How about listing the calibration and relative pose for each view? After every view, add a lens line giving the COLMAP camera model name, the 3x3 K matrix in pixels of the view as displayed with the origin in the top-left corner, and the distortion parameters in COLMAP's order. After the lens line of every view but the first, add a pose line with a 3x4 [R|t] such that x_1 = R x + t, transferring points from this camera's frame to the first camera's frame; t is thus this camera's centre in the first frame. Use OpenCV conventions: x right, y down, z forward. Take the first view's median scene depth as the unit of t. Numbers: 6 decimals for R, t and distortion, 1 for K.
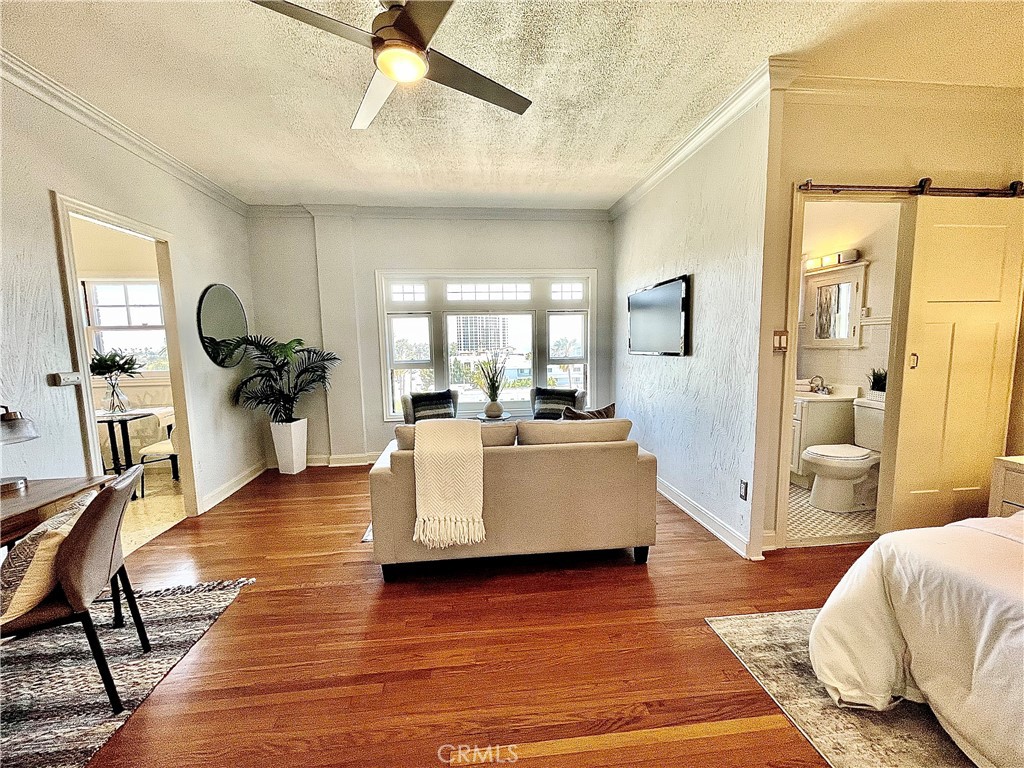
lens RADIAL K [[412.1, 0, 506.8], [0, 412.1, 387.7], [0, 0, 1]] dist [-0.000074, 0.000059]
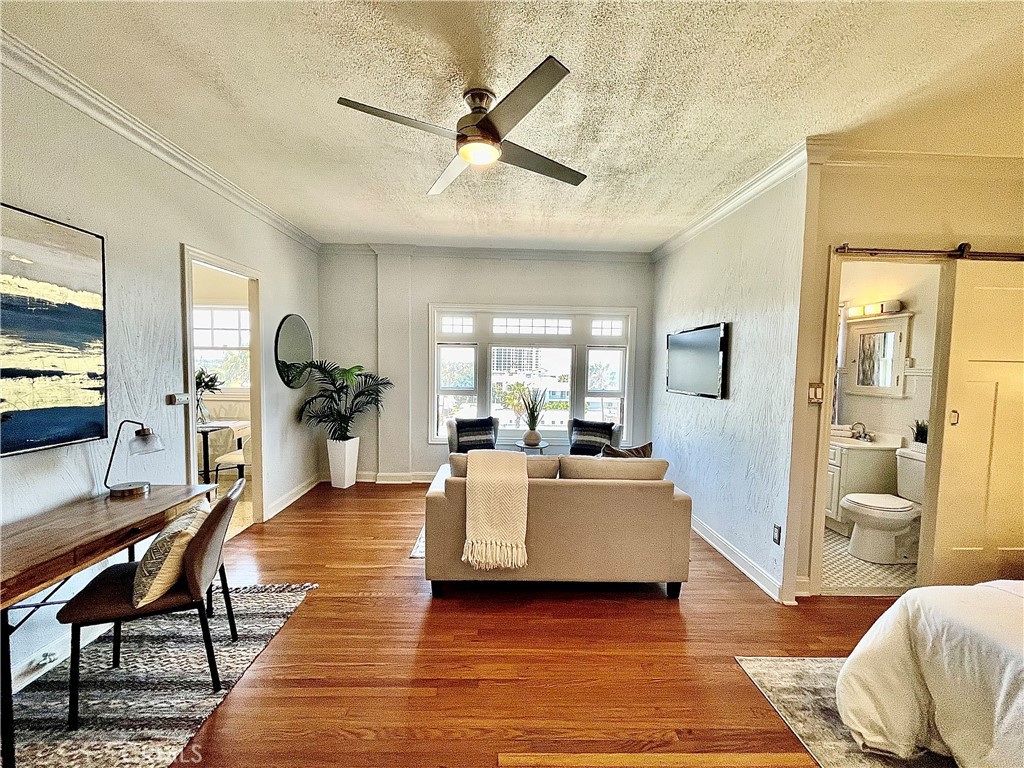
lens RADIAL K [[412.1, 0, 506.8], [0, 412.1, 387.7], [0, 0, 1]] dist [-0.000074, 0.000059]
pose [[0.996103, 0.043537, -0.076708, -0.037941], [-0.047314, 0.997720, -0.048131, -0.037427], [0.074438, 0.051572, 0.995891, -0.098412]]
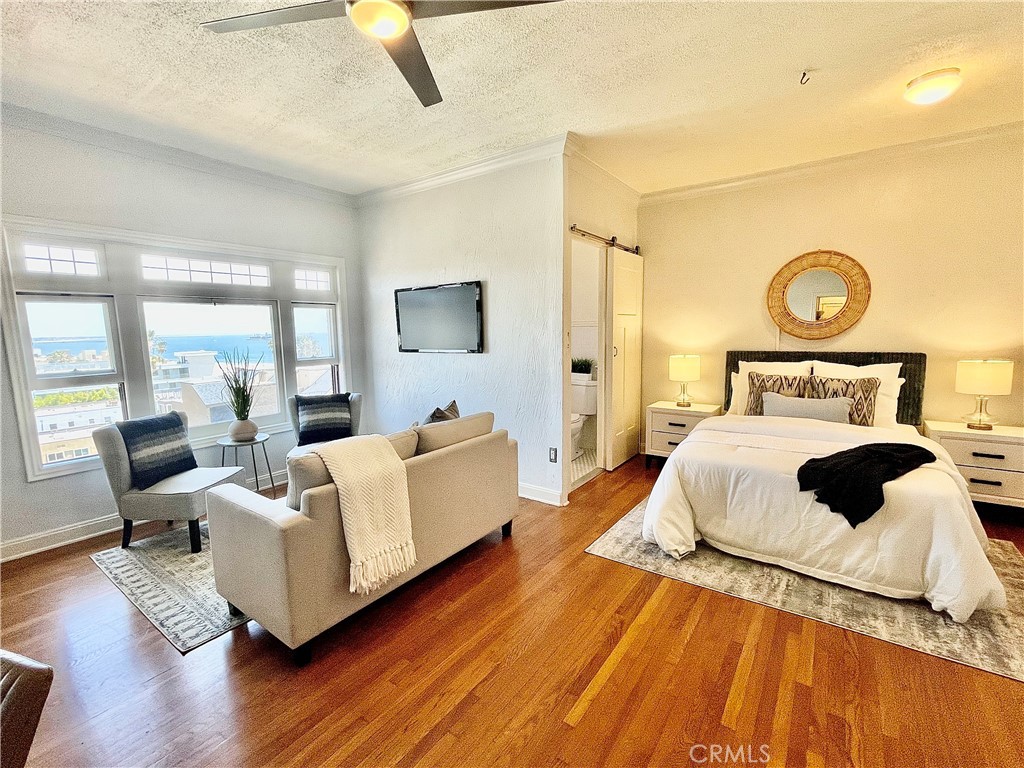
lens RADIAL K [[458.9, 0, 504.7], [0, 458.9, 387.1], [0, 0, 1]] dist [-0.000105, 0.000562]
pose [[0.667318, -0.085467, 0.739853, -0.578623], [0.083256, 0.995728, 0.039931, -0.035107], [-0.740105, 0.034951, 0.671583, 0.142231]]
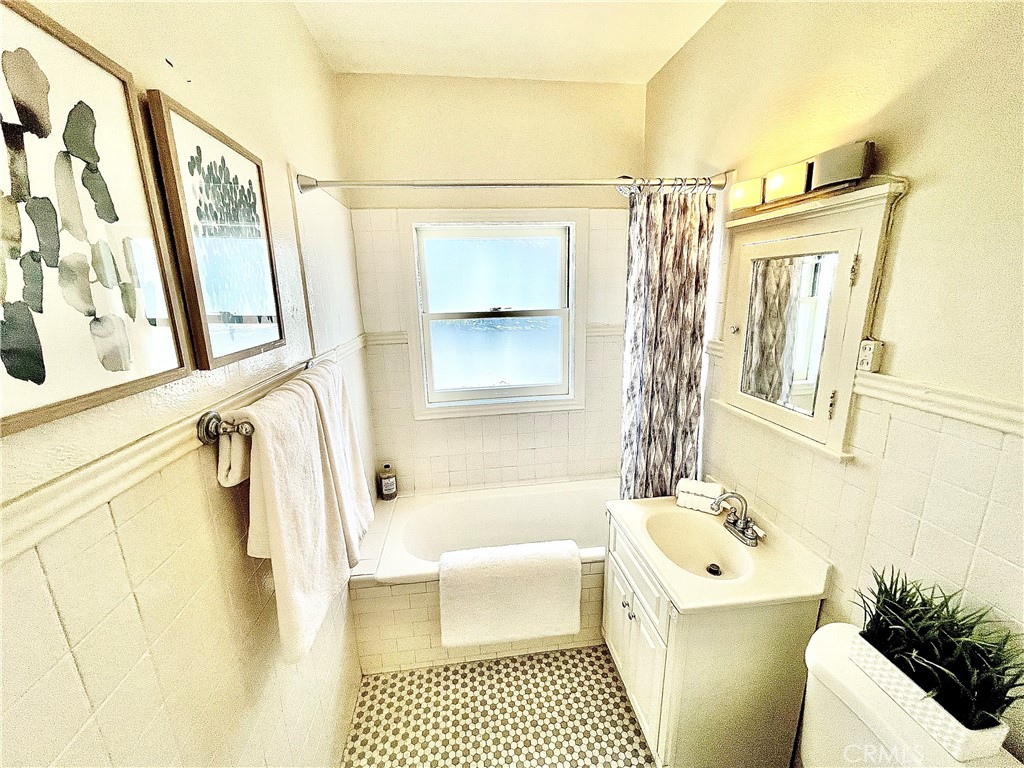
lens RADIAL K [[412.1, 0, 506.8], [0, 412.1, 387.7], [0, 0, 1]] dist [-0.000074, 0.000059]
pose [[0.999700, -0.008070, 0.023127, 0.811425], [0.004982, 0.991425, 0.130580, -0.277570], [-0.023983, -0.130425, 0.991168, 0.961082]]
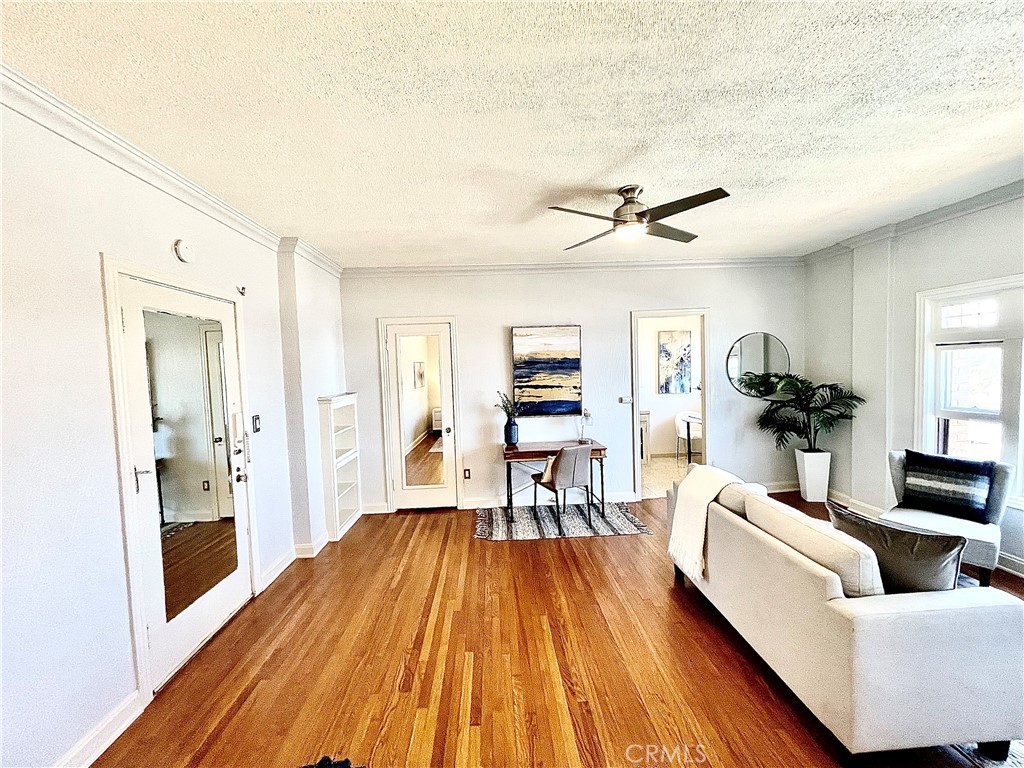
lens RADIAL K [[412.1, 0, 506.8], [0, 412.1, 387.7], [0, 0, 1]] dist [-0.000074, 0.000059]
pose [[-0.058227, 0.073325, -0.995607, 0.951085], [-0.073327, 0.994291, 0.077517, -0.182471], [0.995607, 0.077518, -0.052517, 0.446998]]
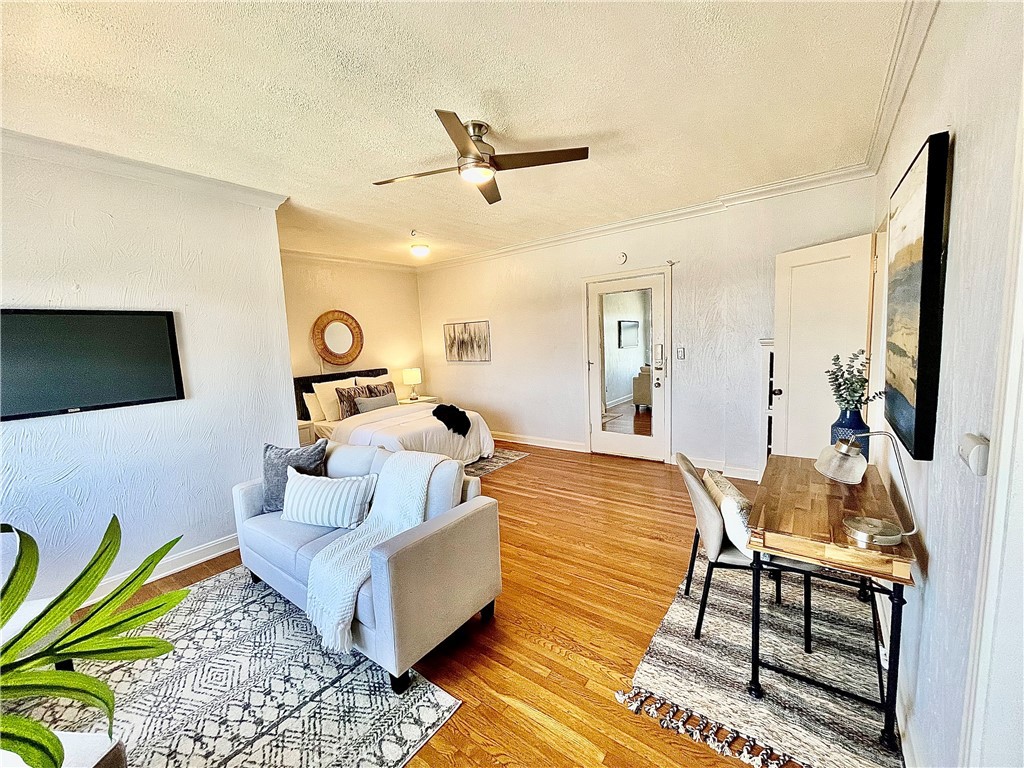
lens RADIAL K [[412.1, 0, 506.8], [0, 412.1, 387.7], [0, 0, 1]] dist [-0.000074, 0.000059]
pose [[-0.729816, -0.021059, 0.683319, -0.906811], [0.138836, 0.974131, 0.178305, -0.206162], [-0.669397, 0.224999, -0.708013, 1.453860]]
